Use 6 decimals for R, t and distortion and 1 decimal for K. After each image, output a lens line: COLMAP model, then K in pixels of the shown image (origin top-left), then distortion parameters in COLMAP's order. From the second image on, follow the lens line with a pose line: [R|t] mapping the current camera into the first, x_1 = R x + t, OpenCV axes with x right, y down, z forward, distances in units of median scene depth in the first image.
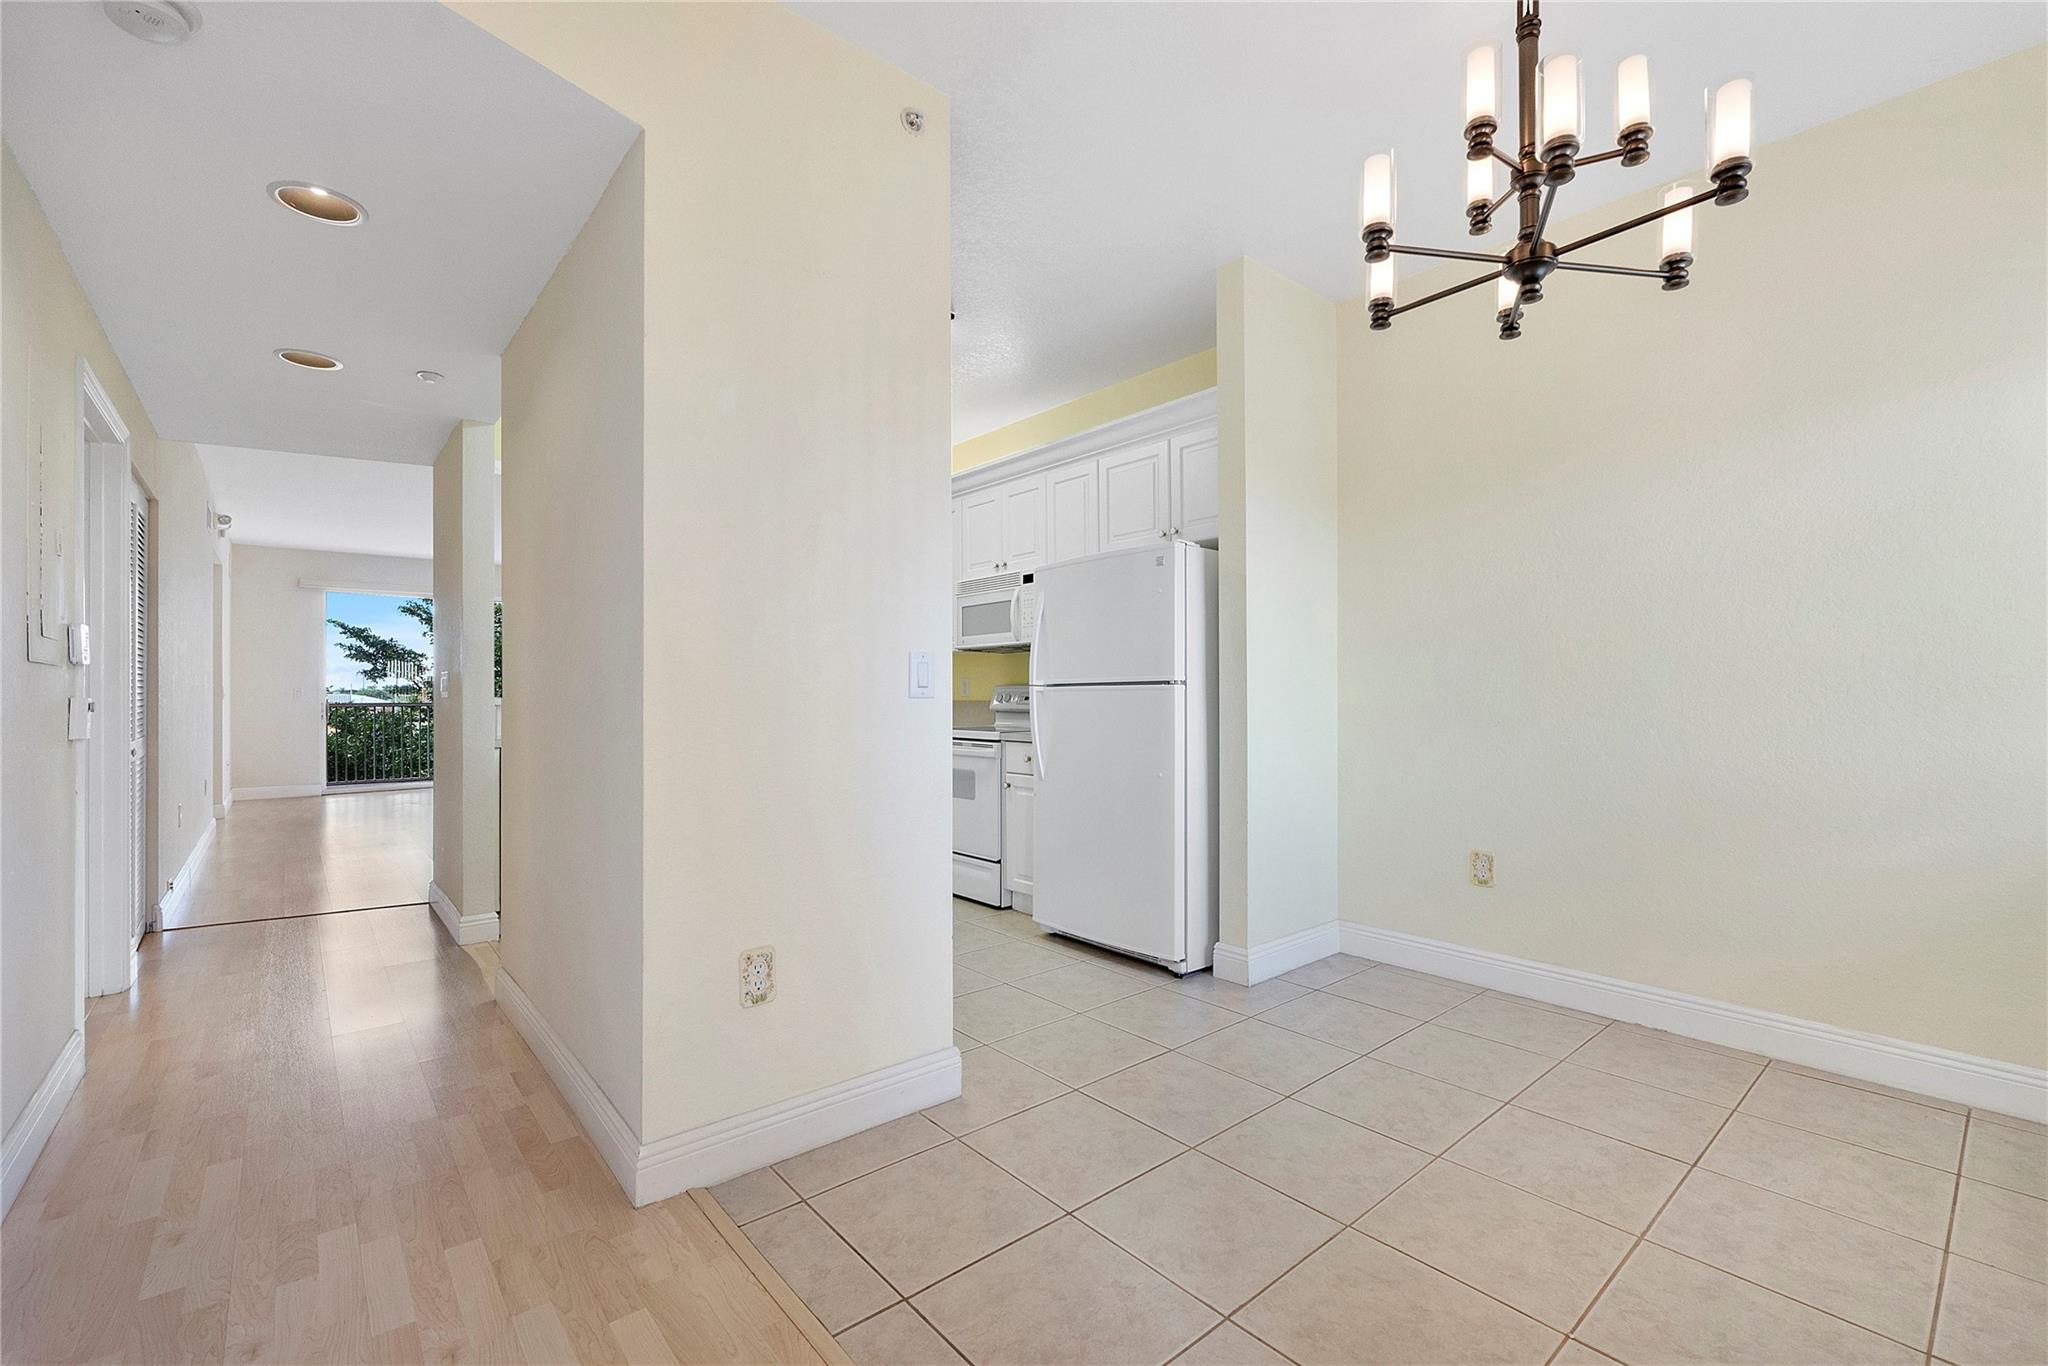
lens RADIAL K [[870.6, 0, 1024.0], [0, 870.6, 683.0], [0, 0, 1]] dist [0.000102, -0.000002]
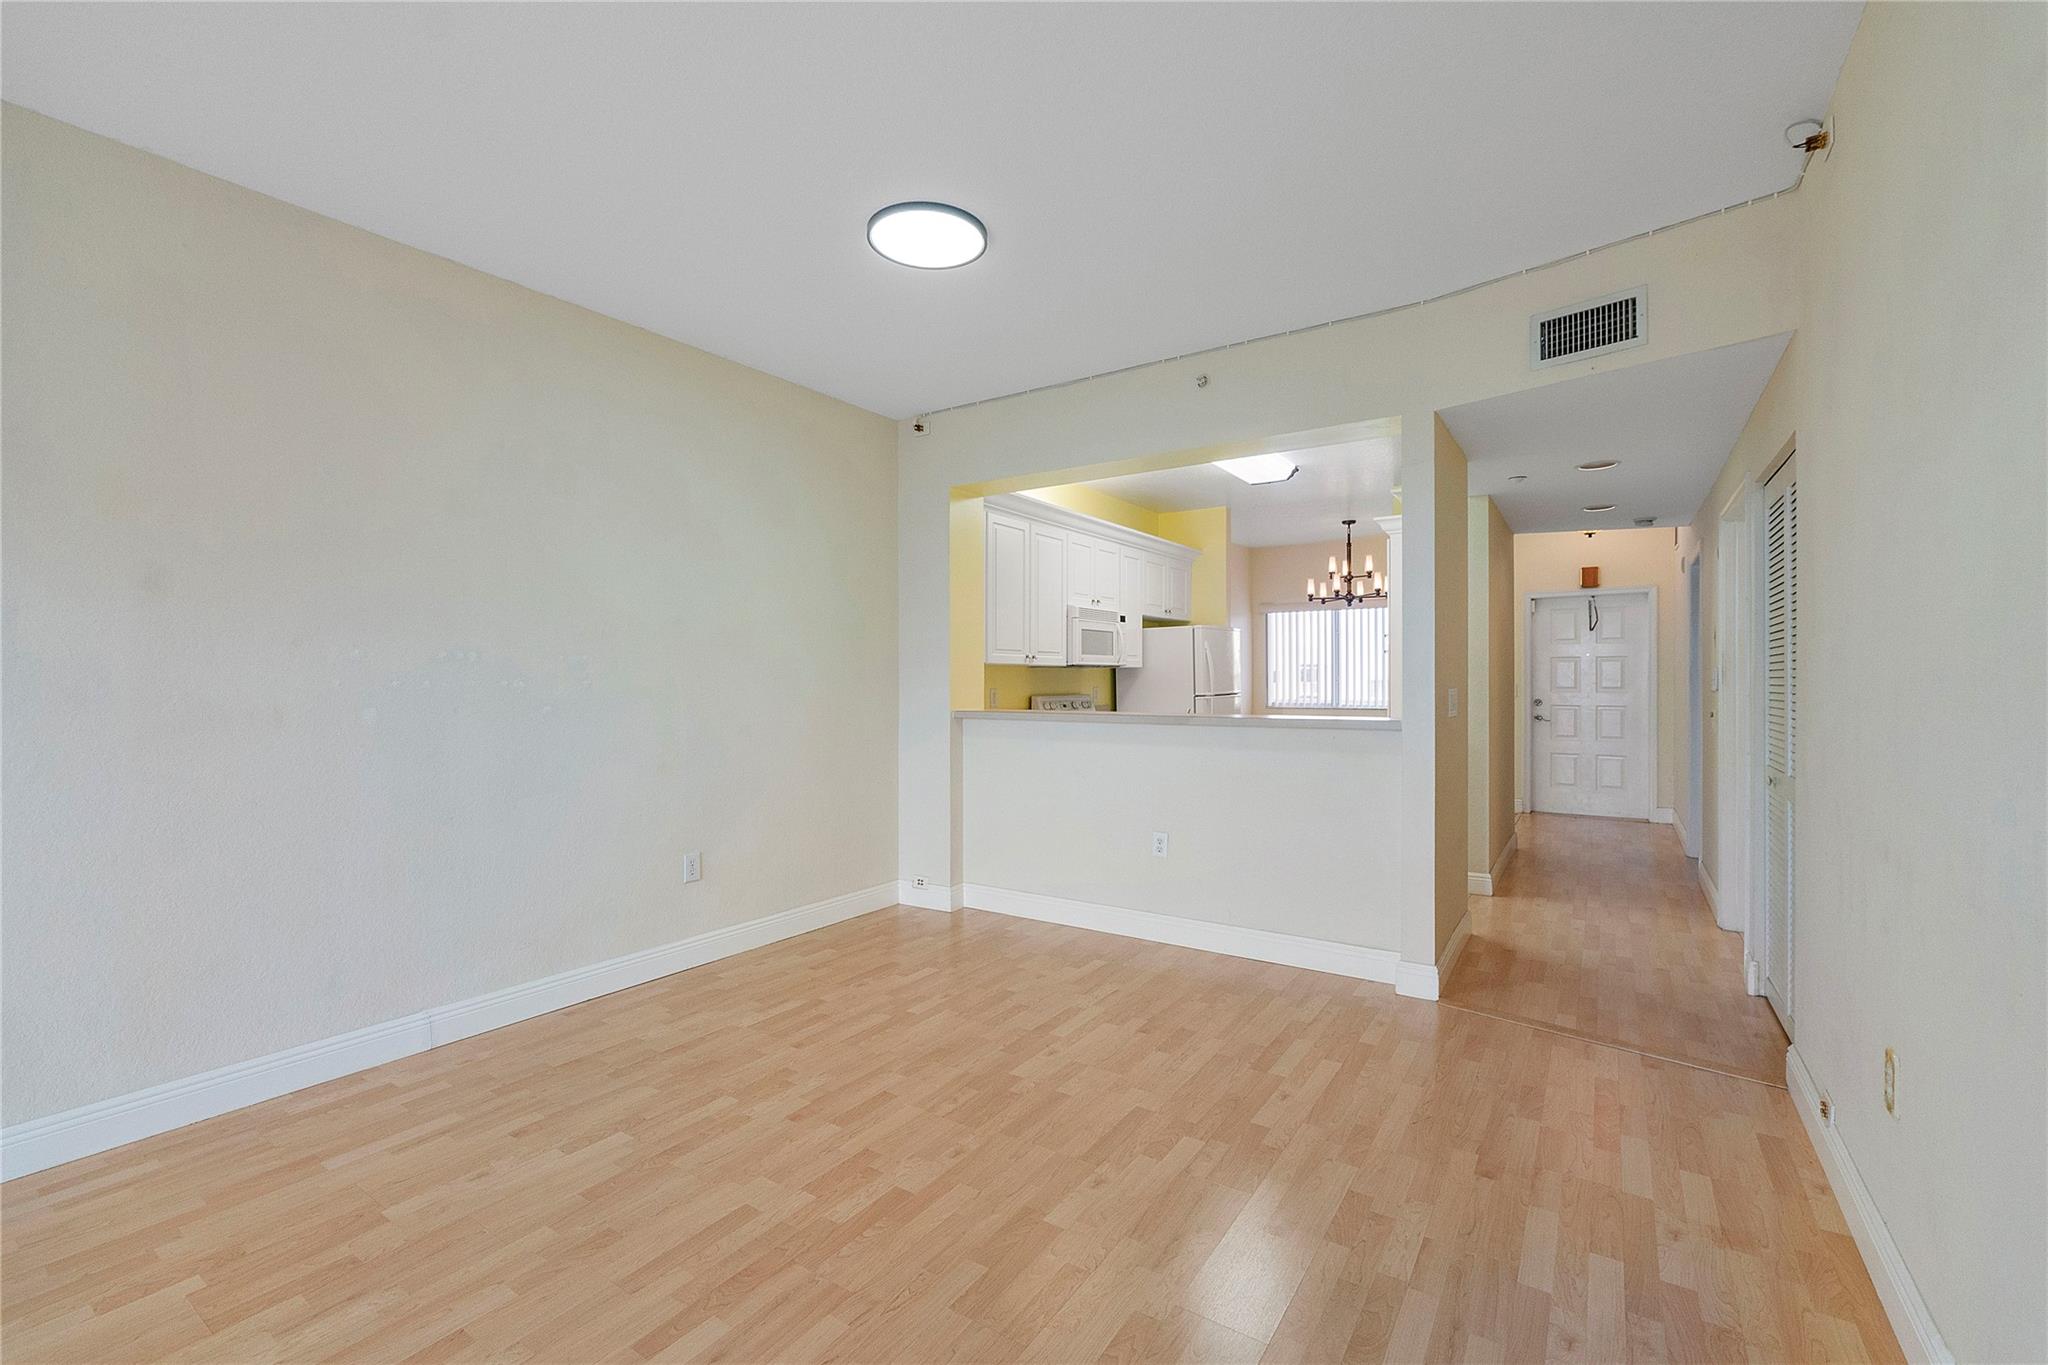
lens RADIAL K [[870.6, 0, 1024.0], [0, 870.6, 682.5], [0, 0, 1]] dist [0.000102, -0.000002]
pose [[-0.266220, 0.001319, 0.963911, -1.248349], [-0.003208, 0.999992, -0.002254, -0.014105], [-0.963907, -0.003692, -0.266214, 1.467891]]
